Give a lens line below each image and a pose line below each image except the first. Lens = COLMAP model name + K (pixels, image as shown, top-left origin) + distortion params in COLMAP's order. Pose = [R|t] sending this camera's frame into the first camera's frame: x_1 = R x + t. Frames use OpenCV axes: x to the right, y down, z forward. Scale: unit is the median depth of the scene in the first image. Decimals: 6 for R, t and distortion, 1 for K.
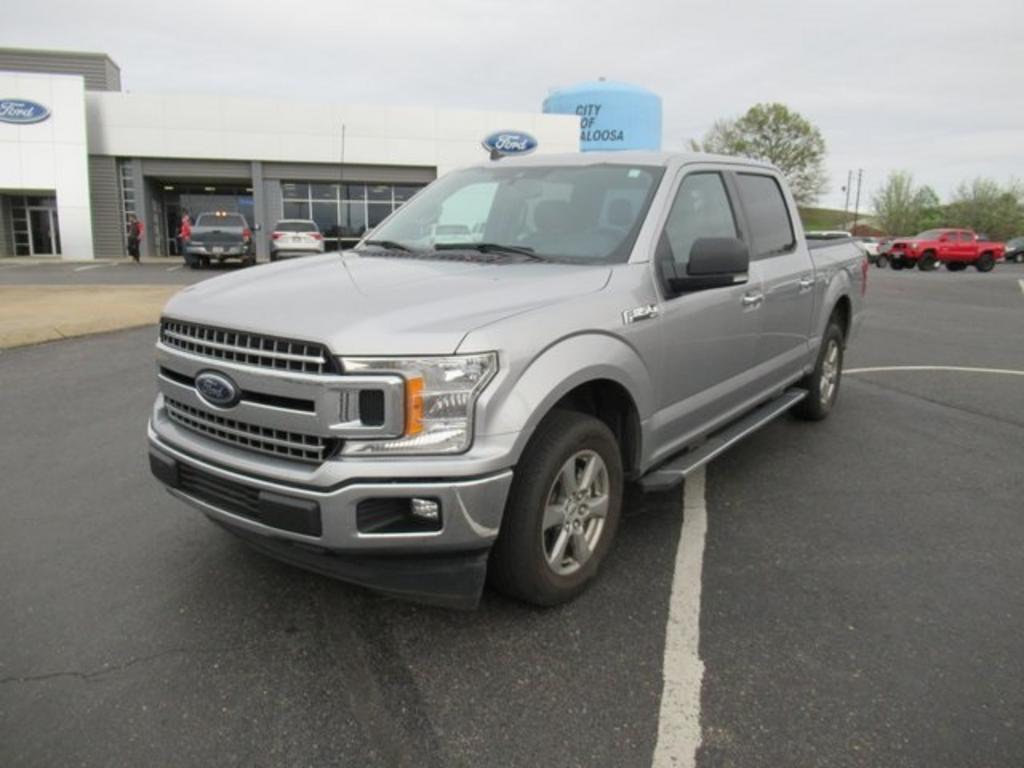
lens RADIAL K [[753.5, 0, 505.6], [0, 753.5, 382.4], [0, 0, 1]] dist [0.009260, -0.008525]
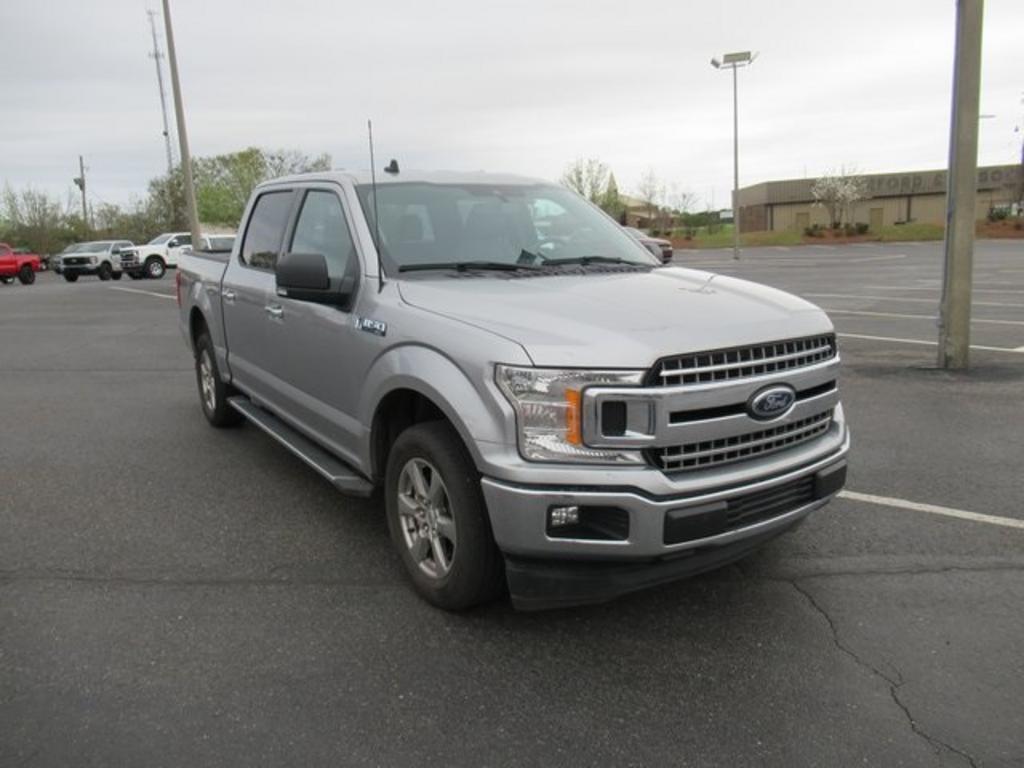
lens RADIAL K [[753.5, 0, 507.8], [0, 753.5, 383.6], [0, 0, 1]] dist [0.009260, -0.008525]
pose [[0.334030, -0.205157, 0.919964, -0.177436], [0.217950, 0.966385, 0.136373, -0.028786], [-0.917018, 0.154953, 0.367516, 0.116625]]
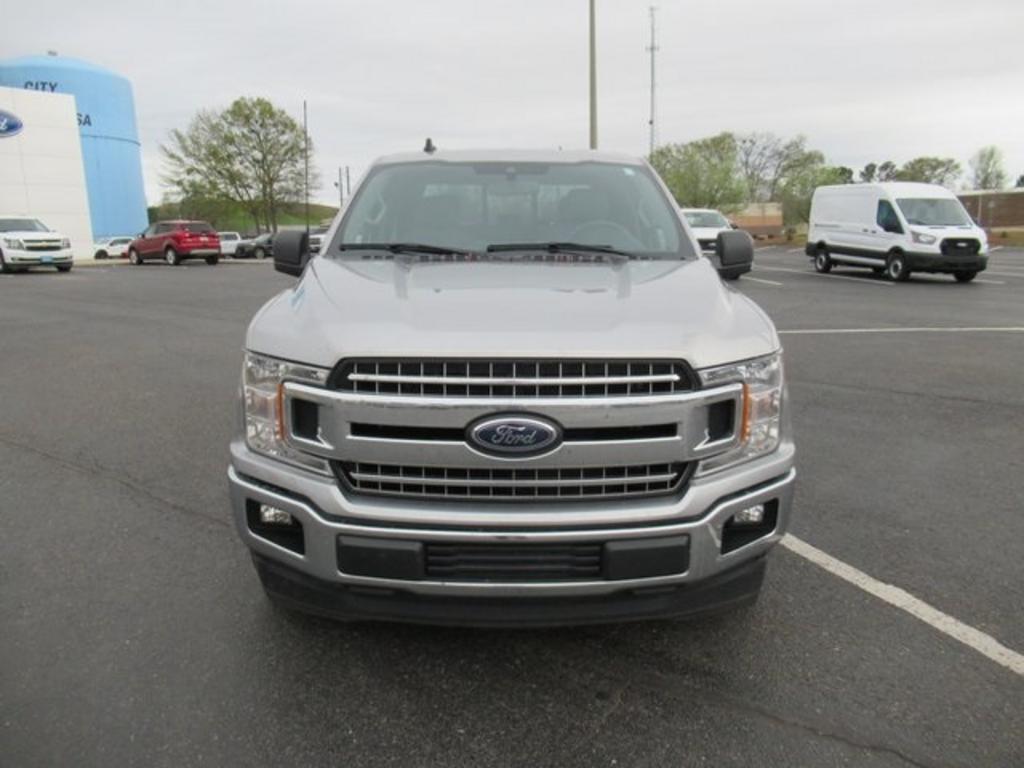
lens RADIAL K [[753.5, 0, 506.4], [0, 753.5, 385.0], [0, 0, 1]] dist [0.009260, -0.008525]
pose [[0.799563, -0.140761, 0.583854, -0.104190], [0.134800, 0.989404, 0.053932, -0.010753], [-0.585259, 0.035581, 0.810066, 0.044277]]
